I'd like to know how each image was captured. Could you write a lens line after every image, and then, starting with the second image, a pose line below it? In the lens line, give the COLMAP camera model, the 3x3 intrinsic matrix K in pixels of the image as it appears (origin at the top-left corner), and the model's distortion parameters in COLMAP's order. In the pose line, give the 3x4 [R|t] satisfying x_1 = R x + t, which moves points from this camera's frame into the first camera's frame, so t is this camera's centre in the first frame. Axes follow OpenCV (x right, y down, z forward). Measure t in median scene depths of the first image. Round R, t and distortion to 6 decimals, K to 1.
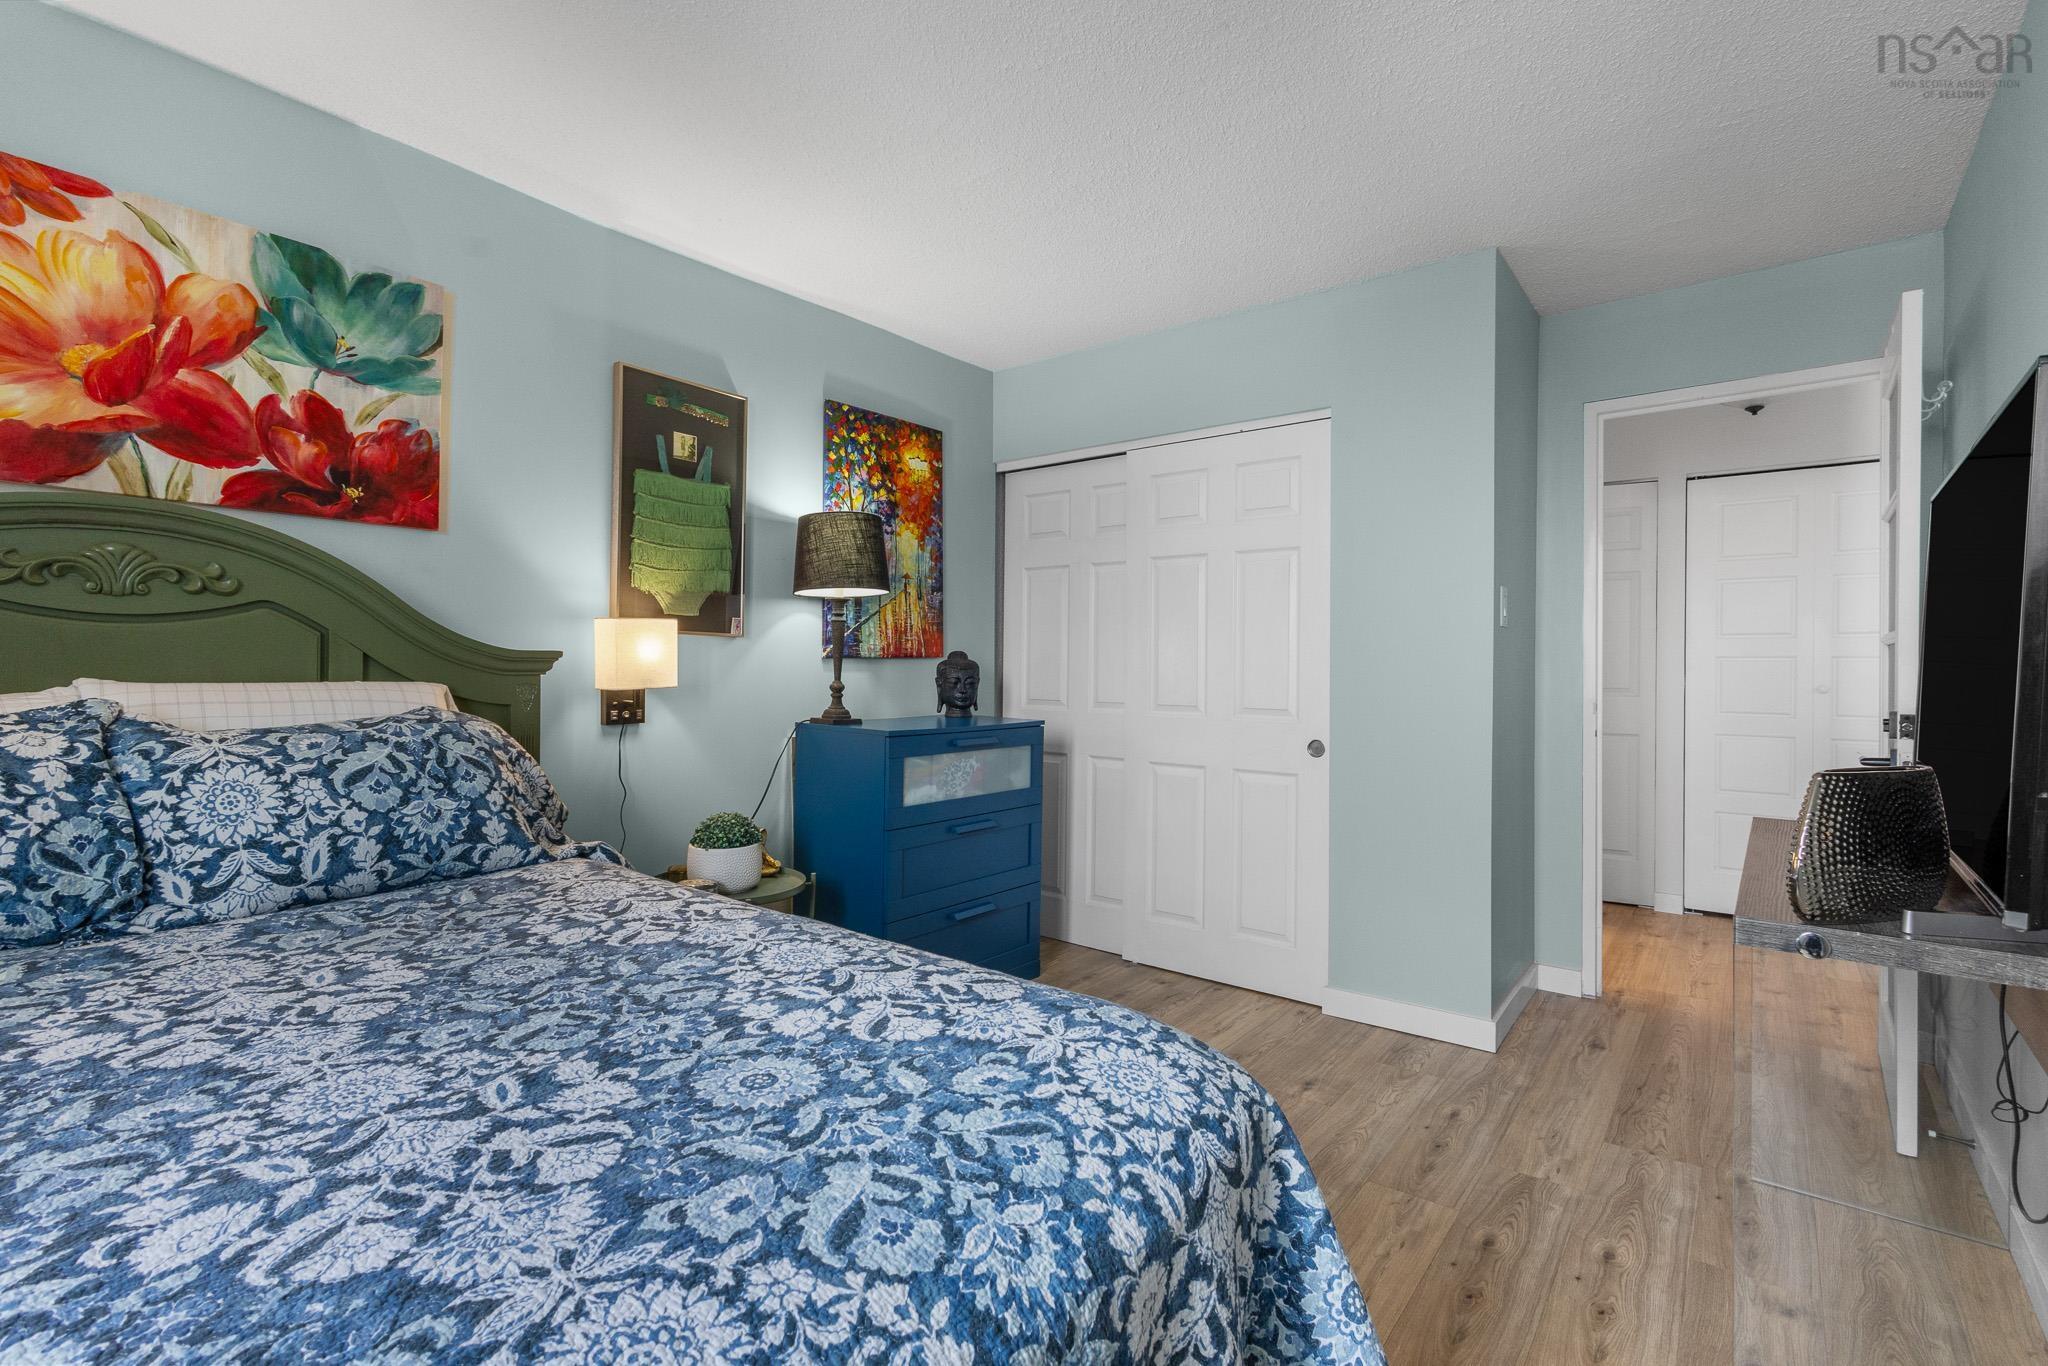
lens RADIAL K [[917.4, 0, 1019.6], [0, 917.4, 663.1], [0, 0, 1]] dist [-0.001163, -0.000453]
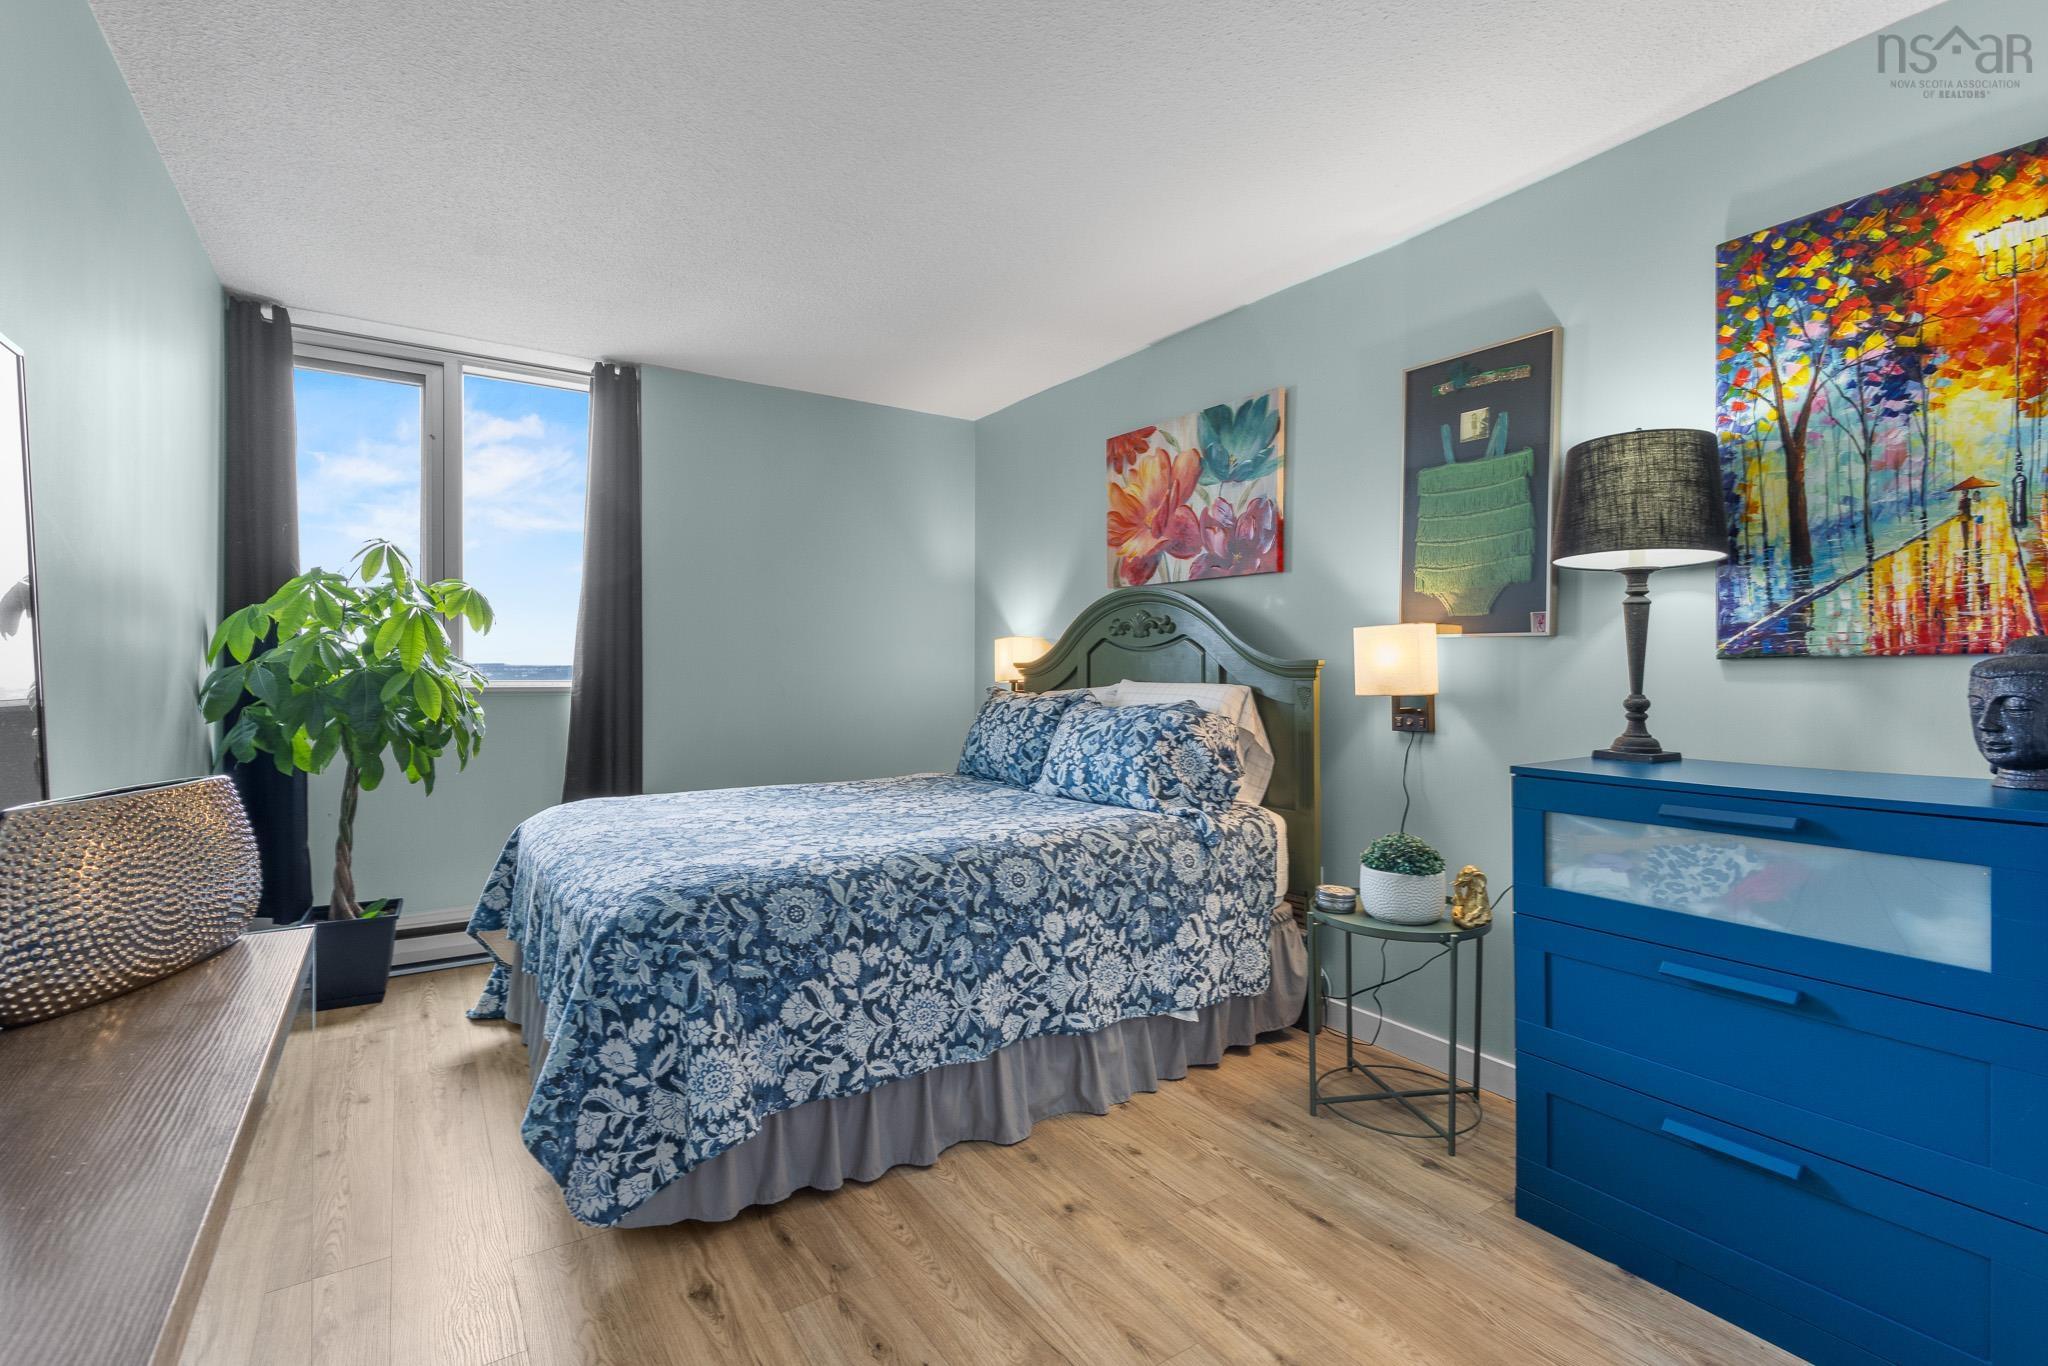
lens RADIAL K [[936.6, 0, 1024.0], [0, 936.6, 683.0], [0, 0, 1]] dist [0.000405, -0.000078]
pose [[-0.306276, 0.005697, -0.951926, 0.649252], [0.000690, 0.999983, 0.005763, 0.007793], [0.951943, 0.001108, -0.306274, 0.889570]]
